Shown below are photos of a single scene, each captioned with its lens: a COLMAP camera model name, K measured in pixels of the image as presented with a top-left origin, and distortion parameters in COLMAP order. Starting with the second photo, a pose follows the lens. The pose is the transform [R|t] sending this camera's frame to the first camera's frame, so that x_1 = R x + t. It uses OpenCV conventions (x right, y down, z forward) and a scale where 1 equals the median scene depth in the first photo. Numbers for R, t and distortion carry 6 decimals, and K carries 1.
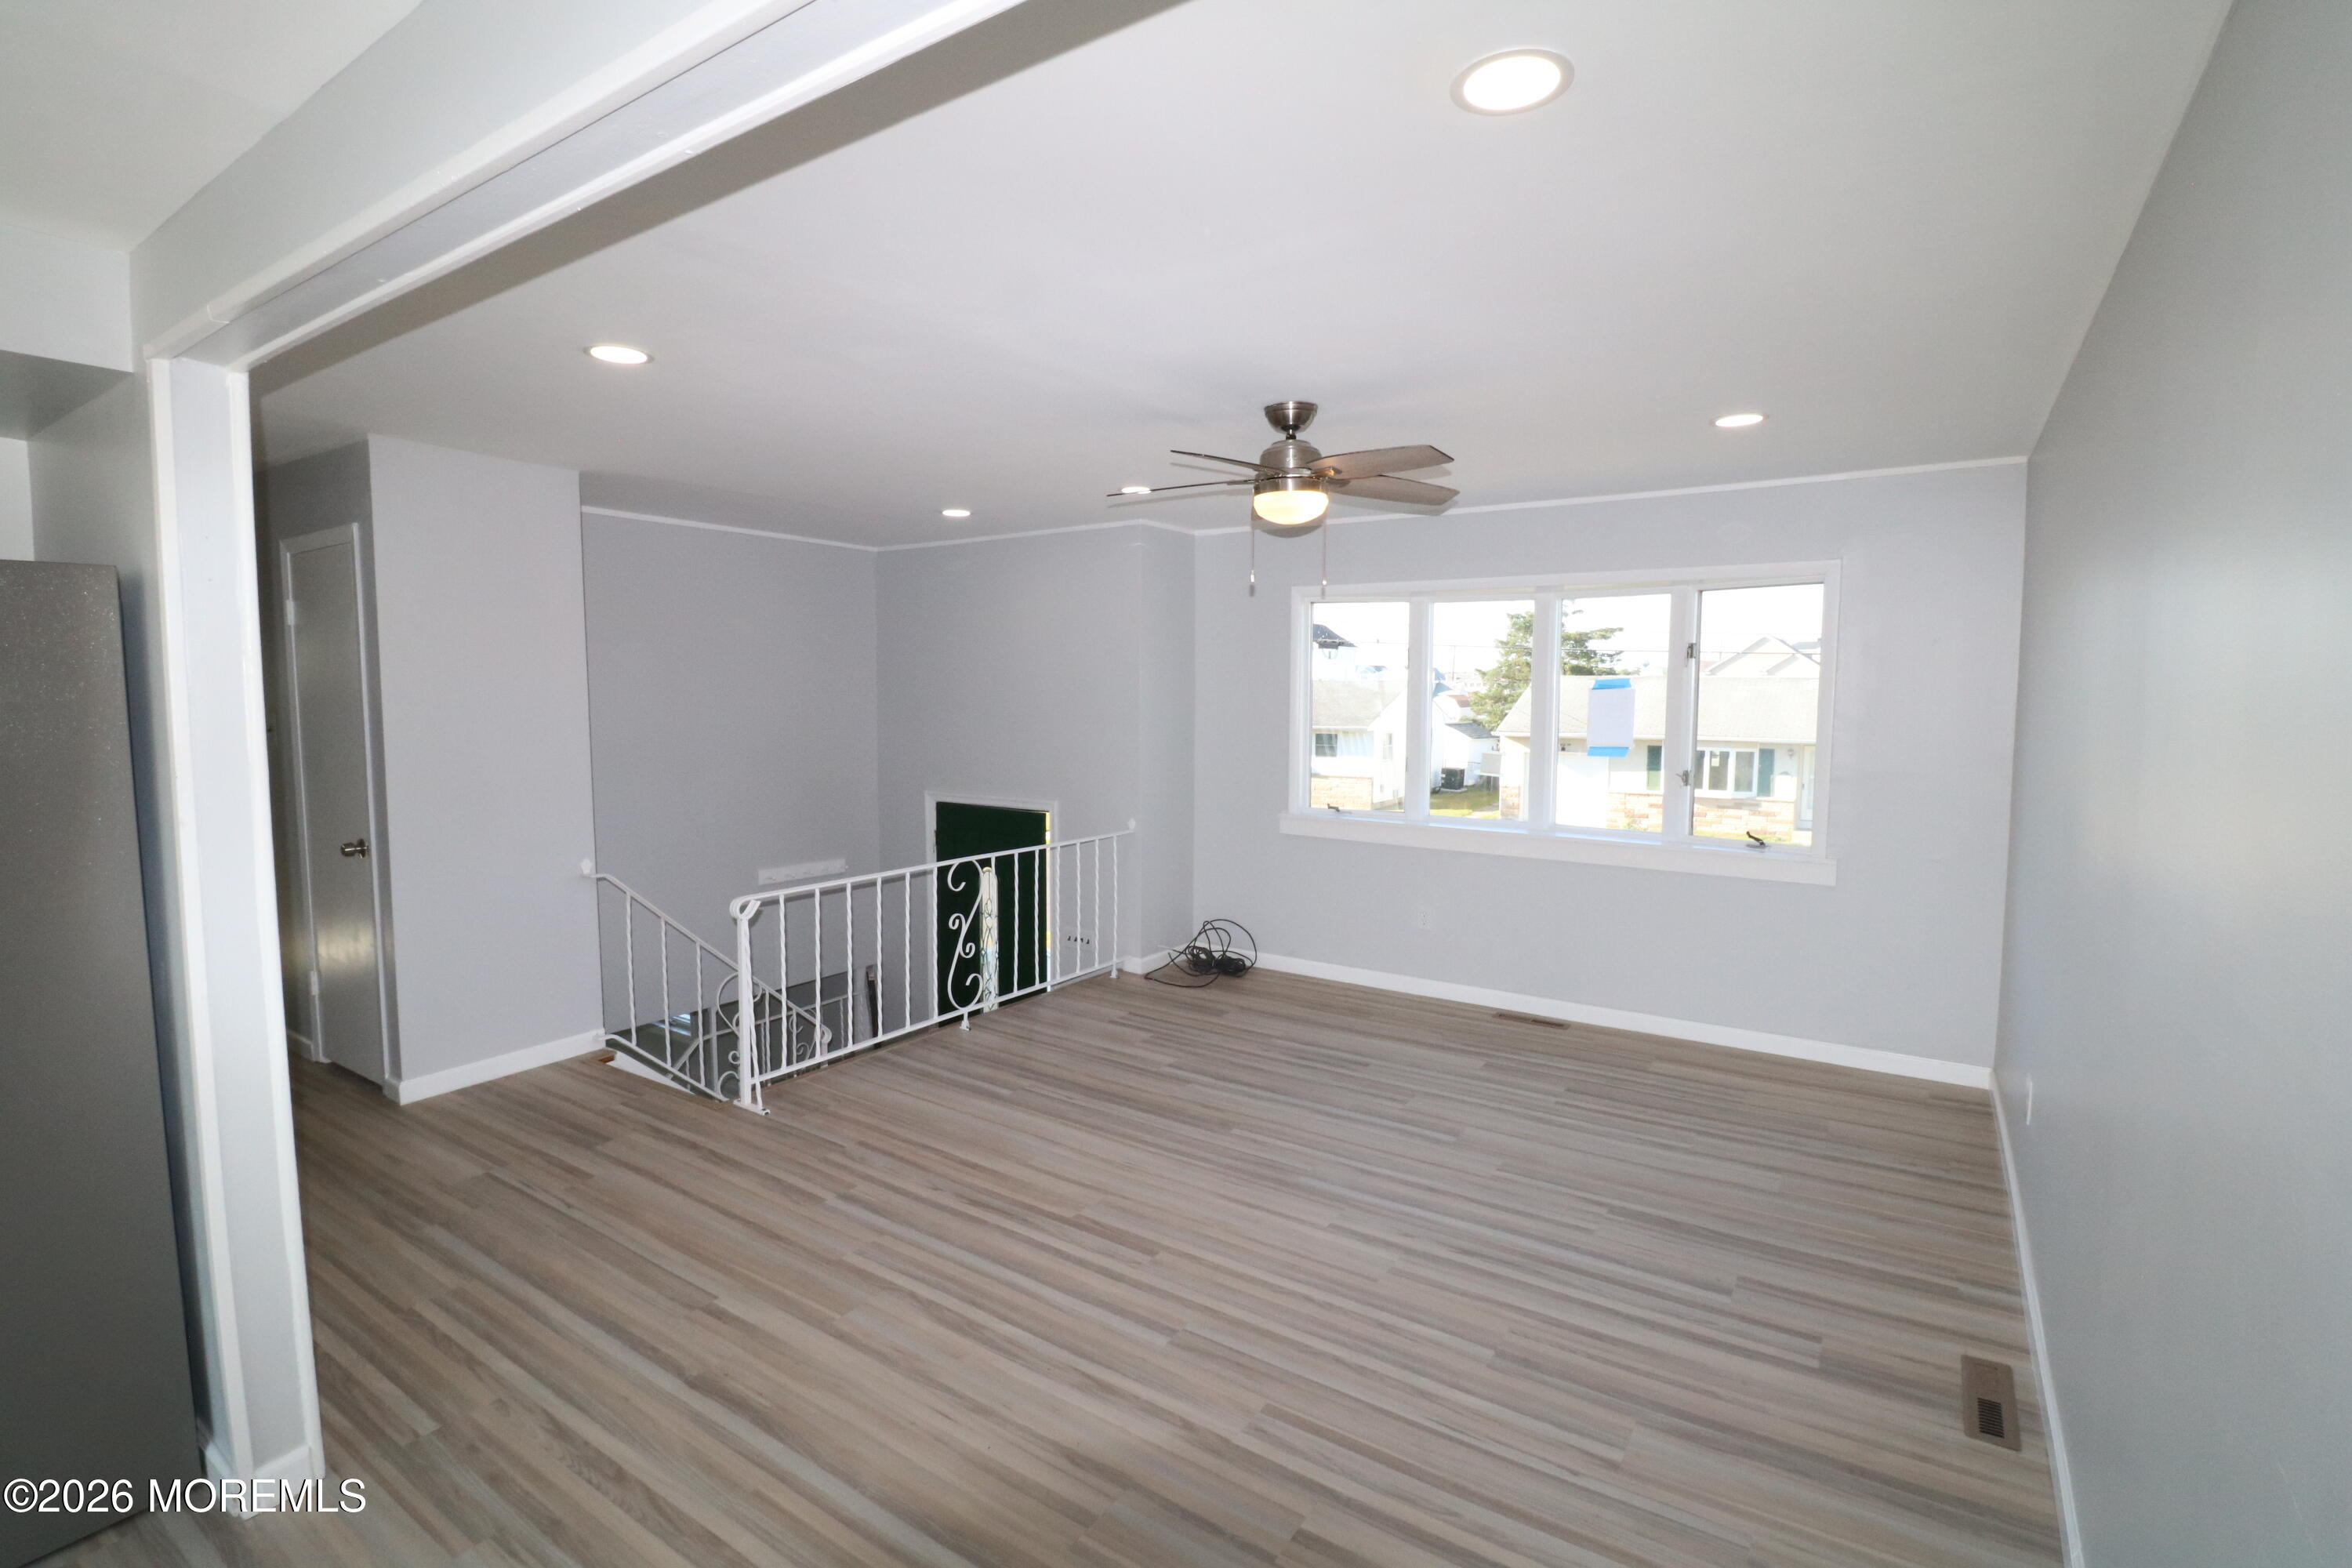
lens RADIAL K [[1088.2, 0, 1167.4], [0, 1088.2, 781.7], [0, 0, 1]] dist [-0.000676, -0.001504]
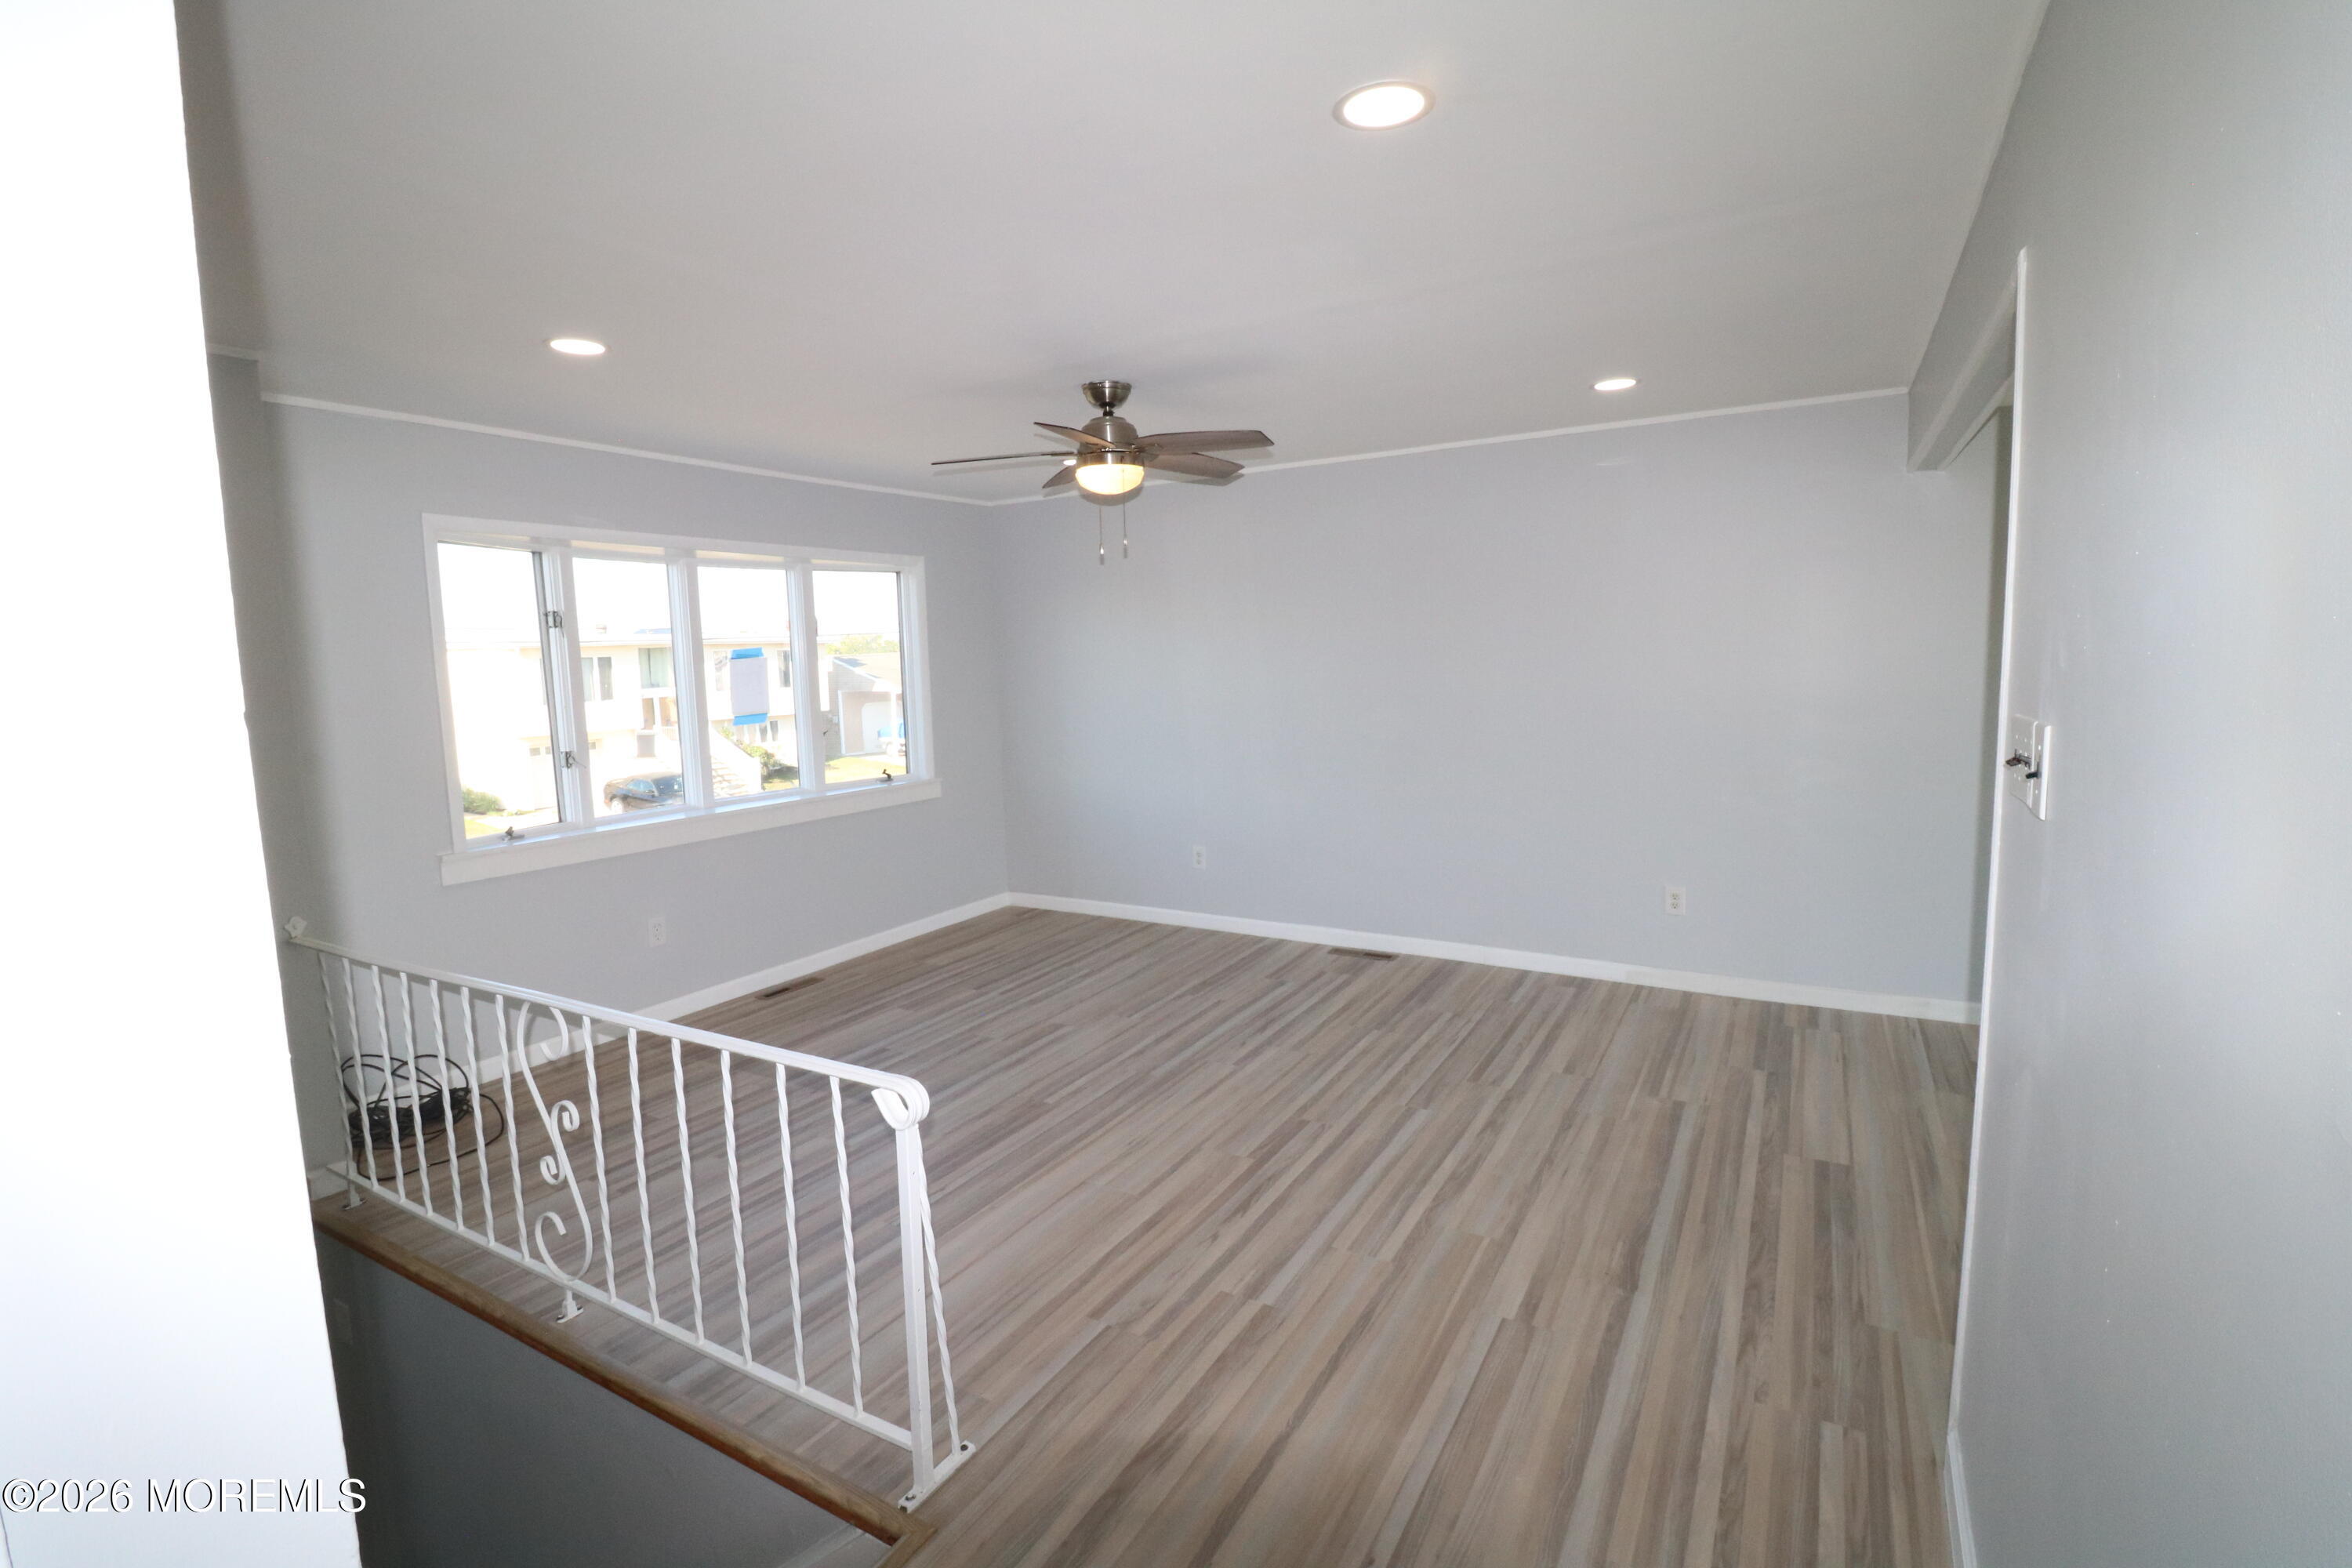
lens RADIAL K [[1088.2, 0, 1166.3], [0, 1088.2, 777.3], [0, 0, 1]] dist [-0.000676, -0.001504]
pose [[-0.061056, -0.117355, 0.991211, -1.103882], [0.116312, 0.985462, 0.123839, -0.094708], [-0.991334, 0.122851, -0.046518, 1.133615]]
